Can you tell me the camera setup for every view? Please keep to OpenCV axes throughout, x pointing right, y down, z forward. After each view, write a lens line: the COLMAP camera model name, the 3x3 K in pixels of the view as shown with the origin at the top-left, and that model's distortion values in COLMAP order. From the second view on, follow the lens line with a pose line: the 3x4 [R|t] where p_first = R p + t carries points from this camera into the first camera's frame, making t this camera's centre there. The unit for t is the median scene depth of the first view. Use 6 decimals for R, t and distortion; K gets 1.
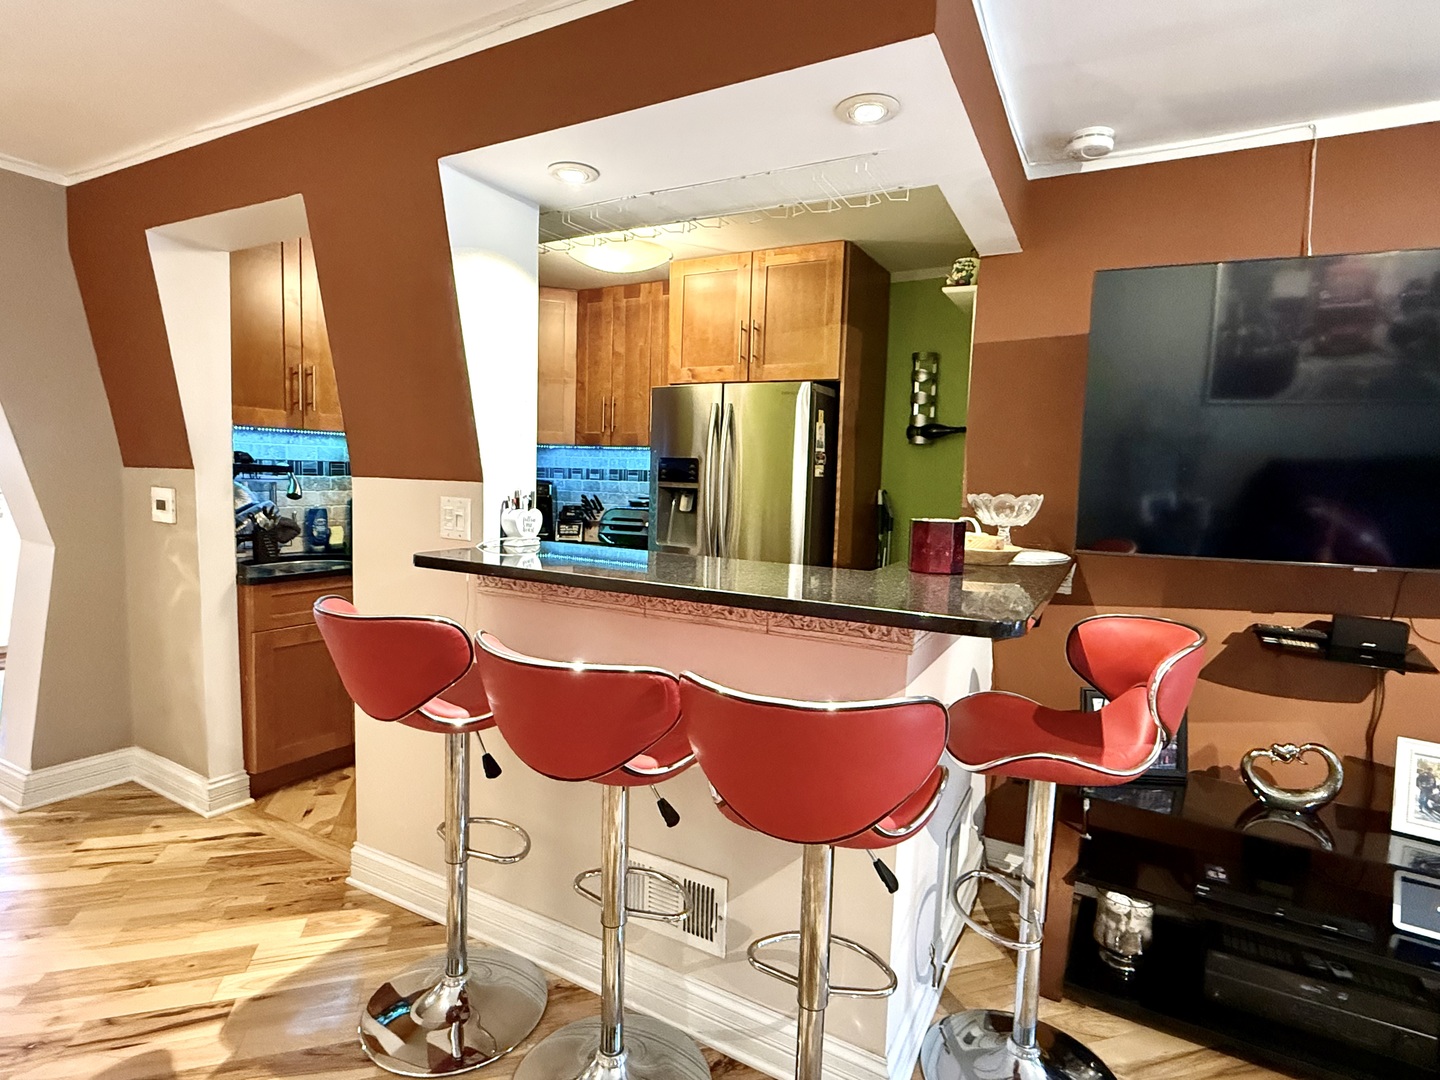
lens RADIAL K [[739.6, 0, 719.7], [0, 739.6, 546.1], [0, 0, 1]] dist [0.003014, -0.002179]
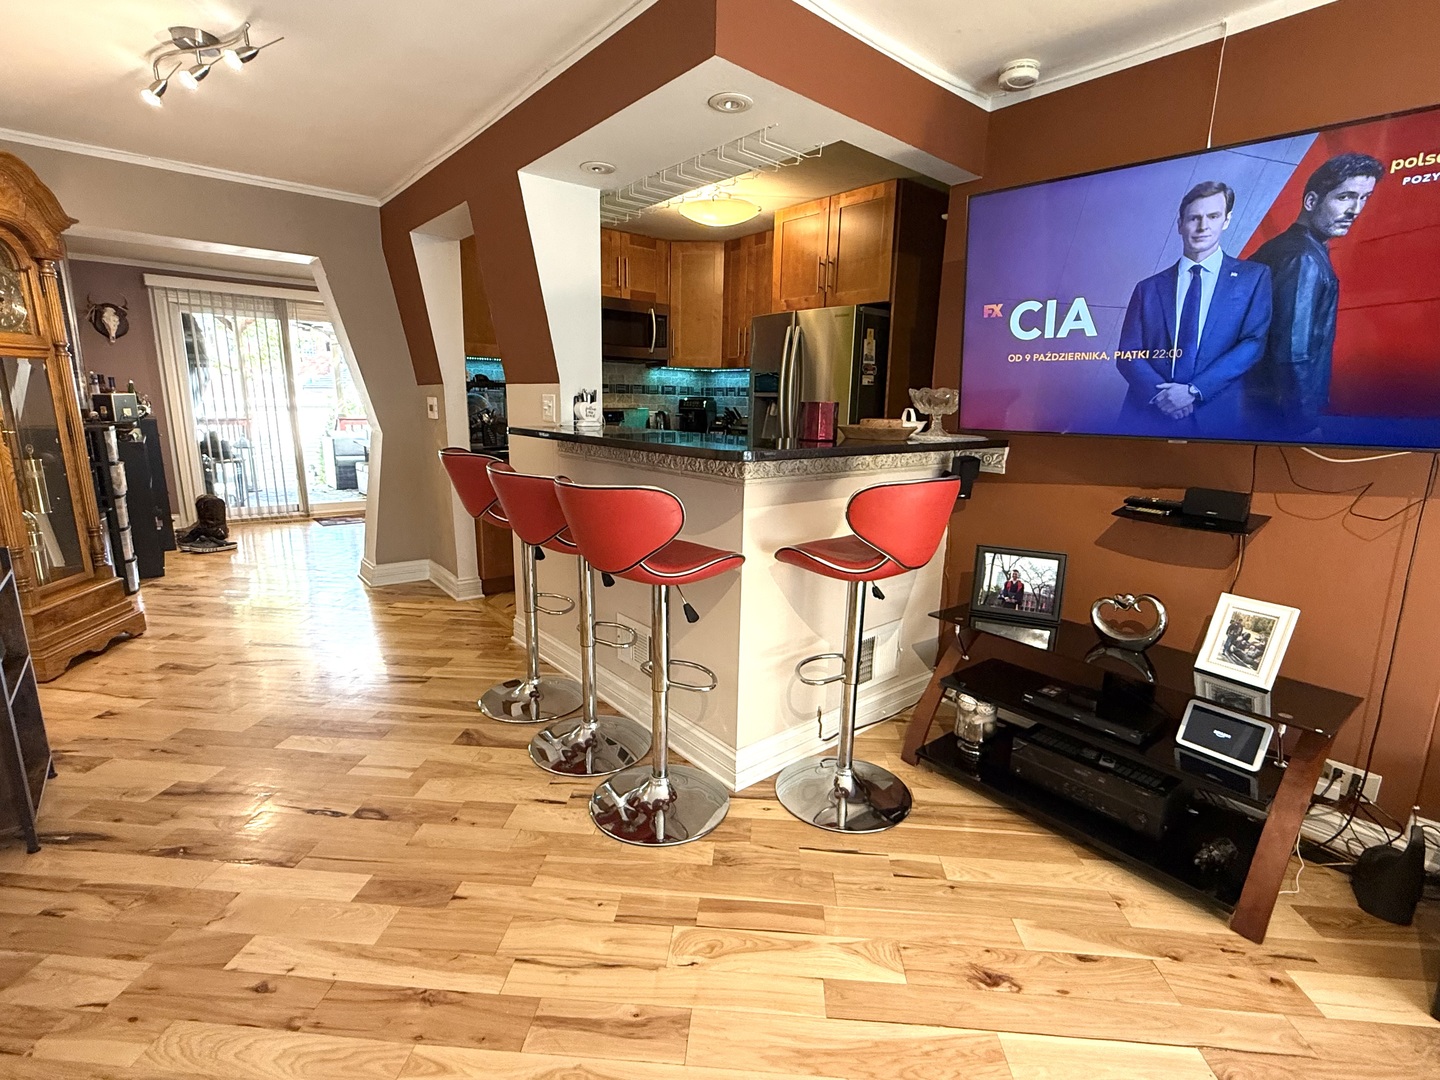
lens RADIAL K [[657.1, 0, 719.1], [0, 657.1, 541.6], [0, 0, 1]] dist [0.001543, 0.001443]
pose [[0.934920, 0.064909, -0.348873, 0.402599], [-0.027345, 0.993383, 0.111541, 0.065026], [0.353805, -0.094742, 0.930509, -0.161273]]
